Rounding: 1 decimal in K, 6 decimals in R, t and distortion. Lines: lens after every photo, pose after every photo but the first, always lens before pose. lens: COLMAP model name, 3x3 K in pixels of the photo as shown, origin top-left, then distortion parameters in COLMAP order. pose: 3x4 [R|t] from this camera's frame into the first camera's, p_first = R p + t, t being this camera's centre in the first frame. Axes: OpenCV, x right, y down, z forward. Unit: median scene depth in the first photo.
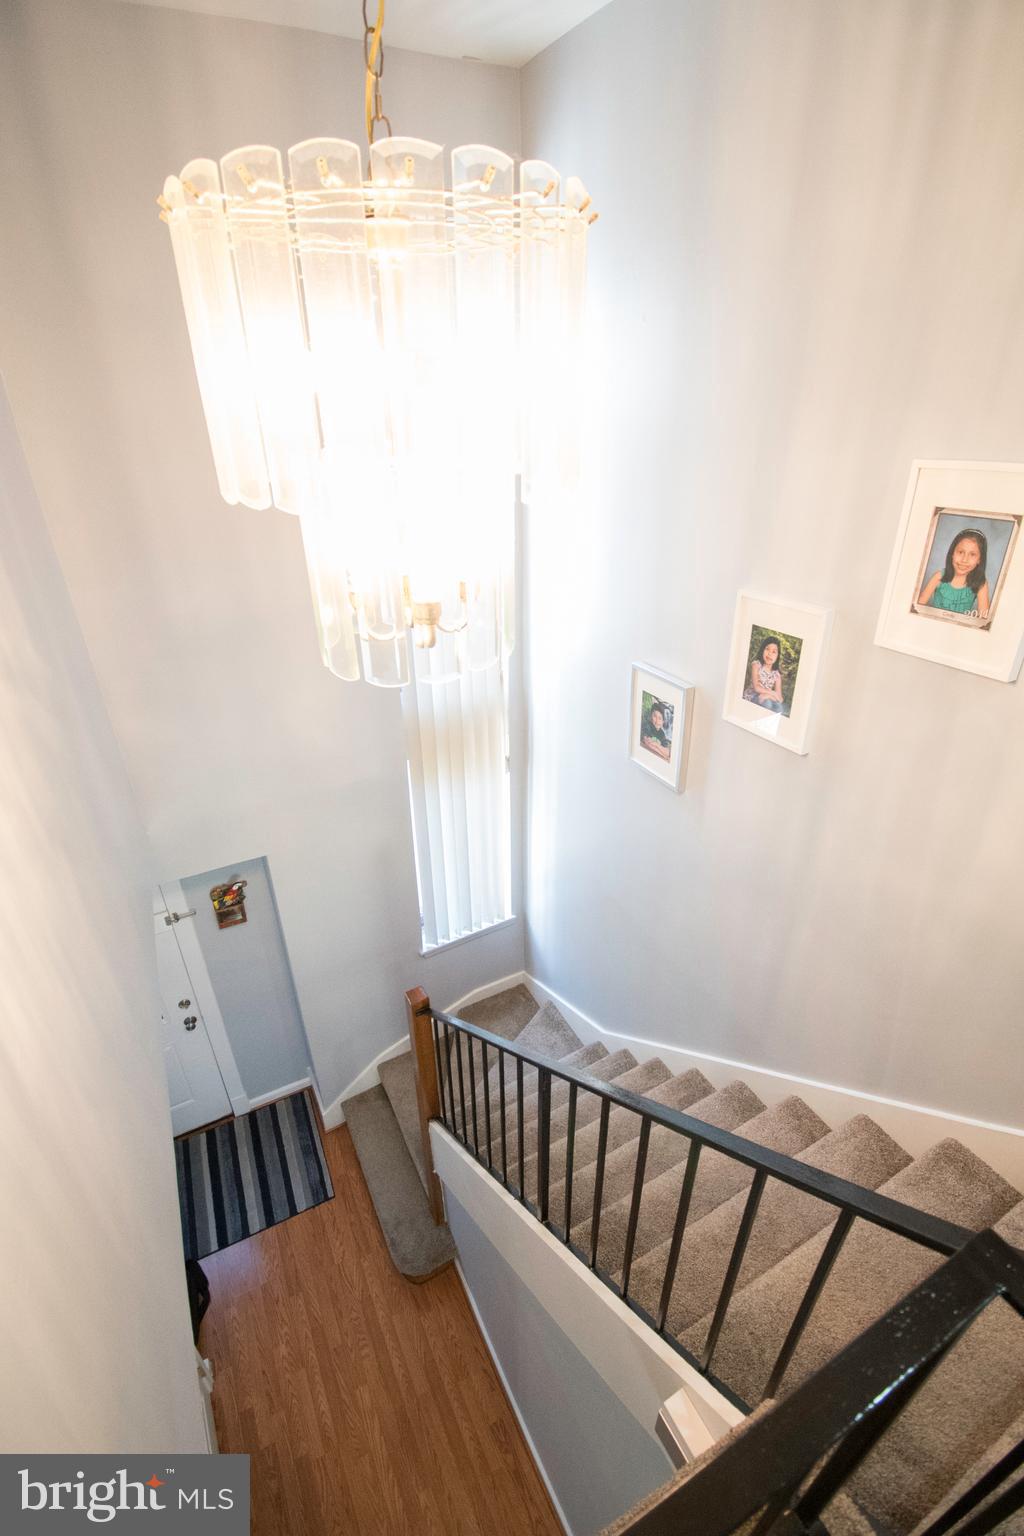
lens RADIAL K [[678.1, 0, 517.5], [0, 678.1, 763.8], [0, 0, 1]] dist [0.025116, -0.031323]
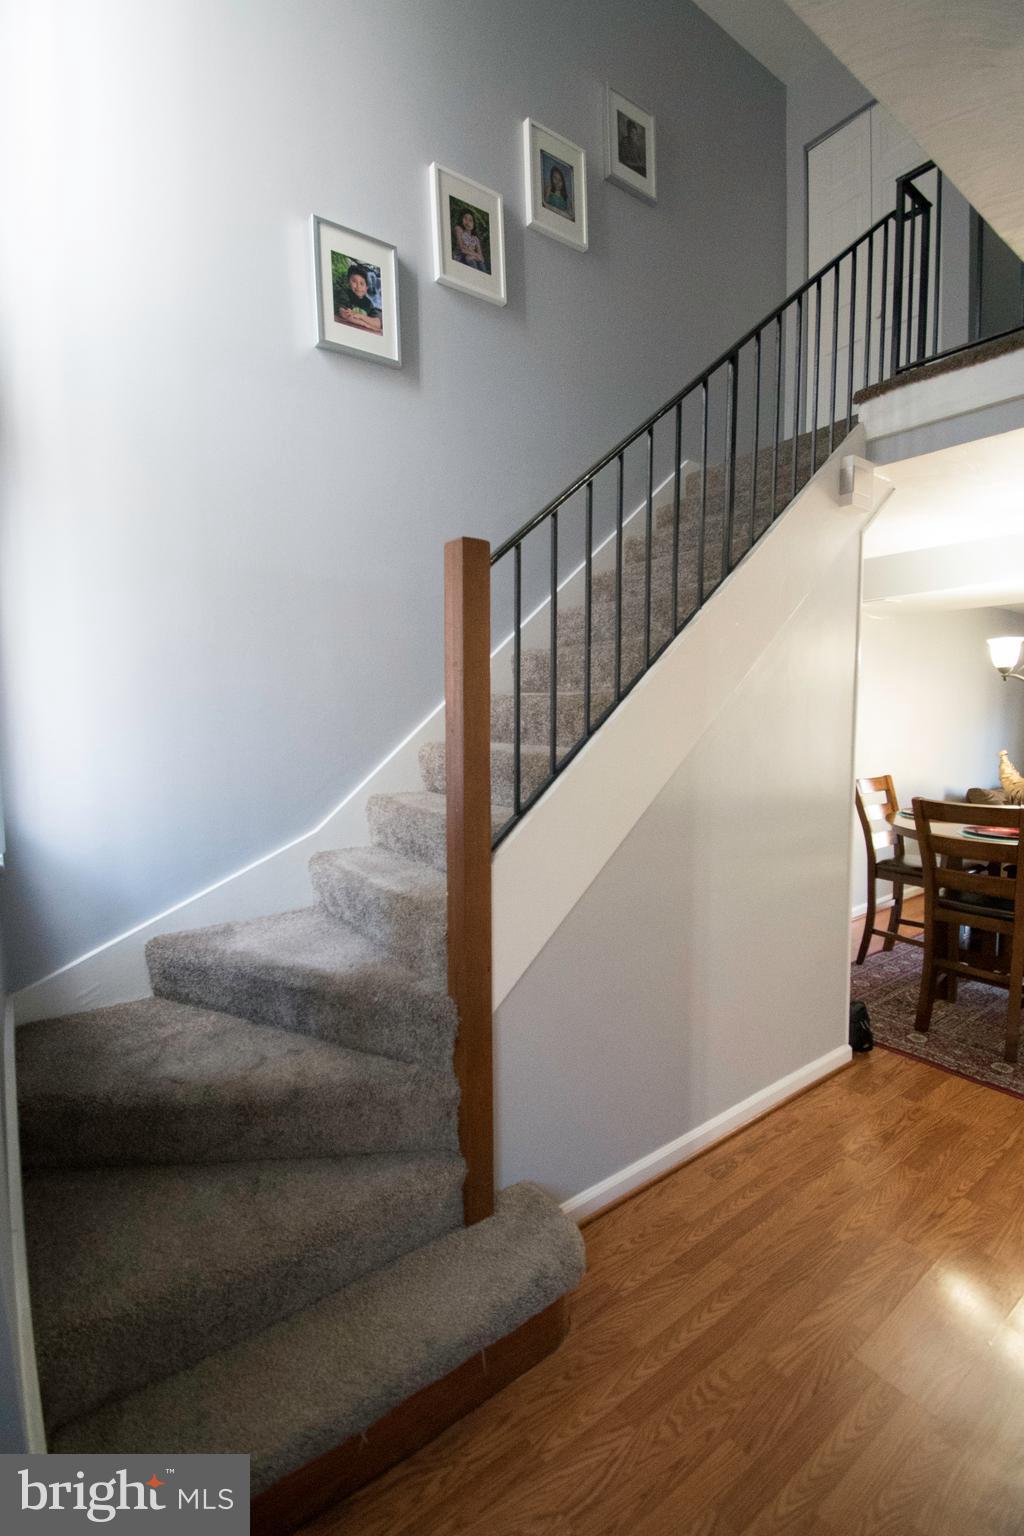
lens RADIAL K [[678.1, 0, 517.5], [0, 678.1, 763.8], [0, 0, 1]] dist [0.025116, -0.031323]
pose [[-0.153991, -0.064586, 0.985959, -0.820954], [0.484203, 0.864898, 0.132280, 0.501851], [-0.861298, 0.497775, -0.101914, 1.256481]]
